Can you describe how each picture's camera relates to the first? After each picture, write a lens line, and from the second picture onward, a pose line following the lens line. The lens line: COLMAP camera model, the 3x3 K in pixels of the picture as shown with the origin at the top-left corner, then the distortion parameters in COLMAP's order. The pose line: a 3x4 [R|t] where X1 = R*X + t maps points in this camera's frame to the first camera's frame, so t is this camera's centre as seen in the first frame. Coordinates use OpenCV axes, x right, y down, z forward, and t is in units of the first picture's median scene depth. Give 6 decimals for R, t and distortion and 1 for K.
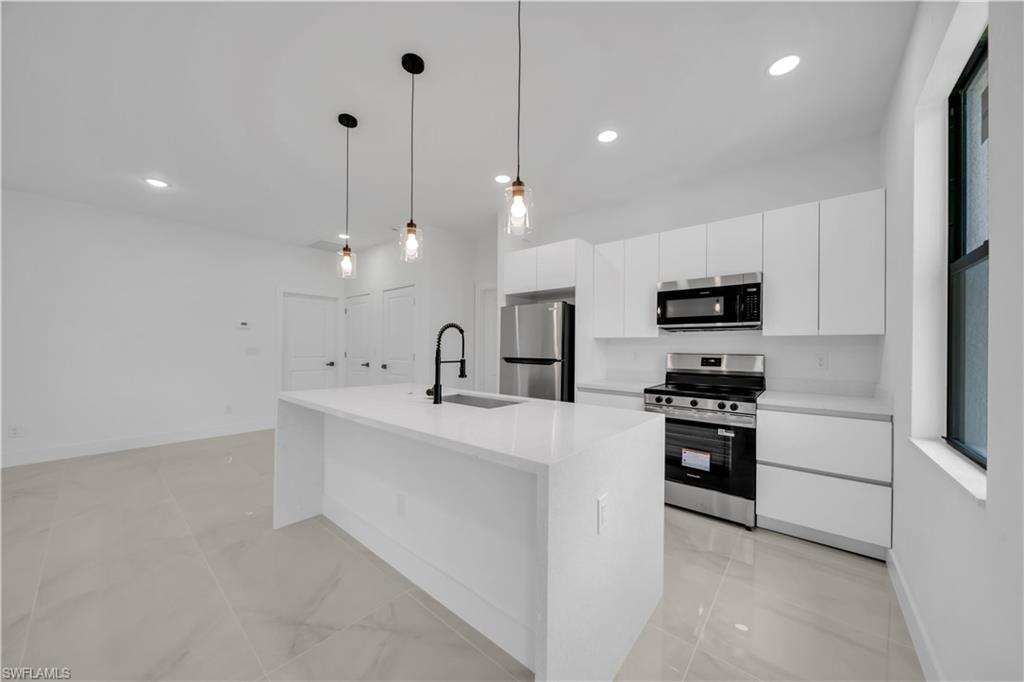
lens RADIAL K [[352.7, 0, 513.8], [0, 352.7, 348.4], [0, 0, 1]] dist [0.001034, -0.000667]
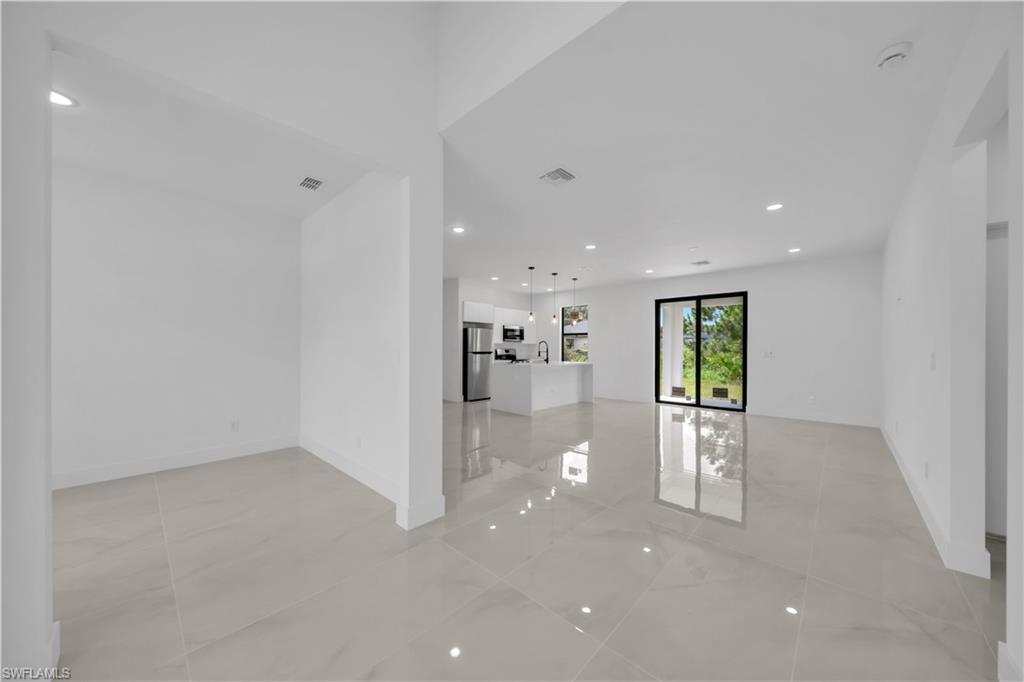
lens RADIAL K [[352.7, 0, 515.1], [0, 352.7, 345.2], [0, 0, 1]] dist [0.001034, -0.000667]
pose [[0.046005, -0.003087, 0.998936, -3.023787], [-0.003786, 0.999988, 0.003265, -0.030593], [-0.998934, -0.003933, 0.045993, 0.910122]]
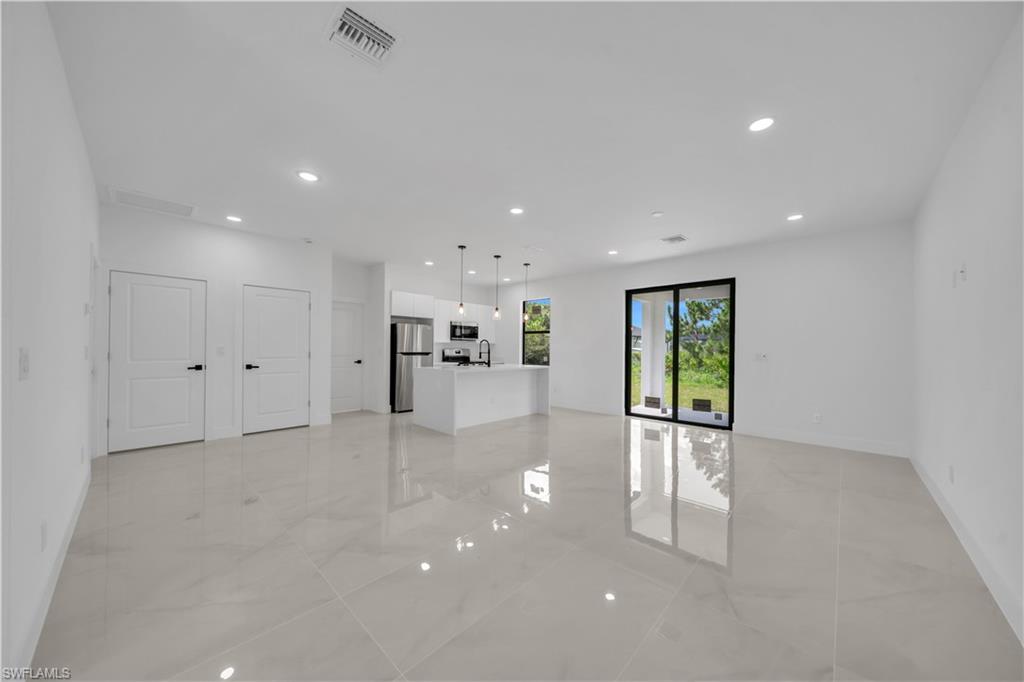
lens RADIAL K [[352.7, 0, 513.8], [0, 352.7, 347.3], [0, 0, 1]] dist [0.001034, -0.000667]
pose [[0.053425, -0.006843, 0.998548, -2.467044], [-0.008680, 0.999936, 0.007317, -0.024407], [-0.998534, -0.009059, 0.053362, 0.495318]]
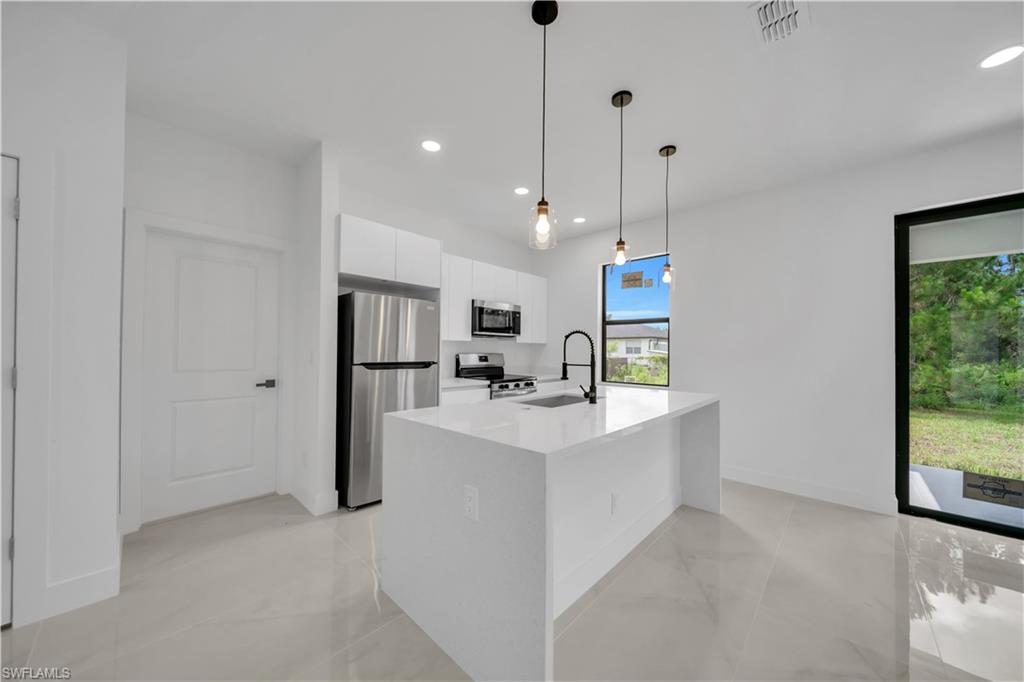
lens RADIAL K [[352.7, 0, 512.9], [0, 352.7, 347.9], [0, 0, 1]] dist [0.001034, -0.000667]
pose [[0.059547, -0.001928, 0.998224, -1.032201], [-0.008102, 0.999964, 0.002414, -0.013315], [-0.998193, -0.008231, 0.059529, 0.922764]]
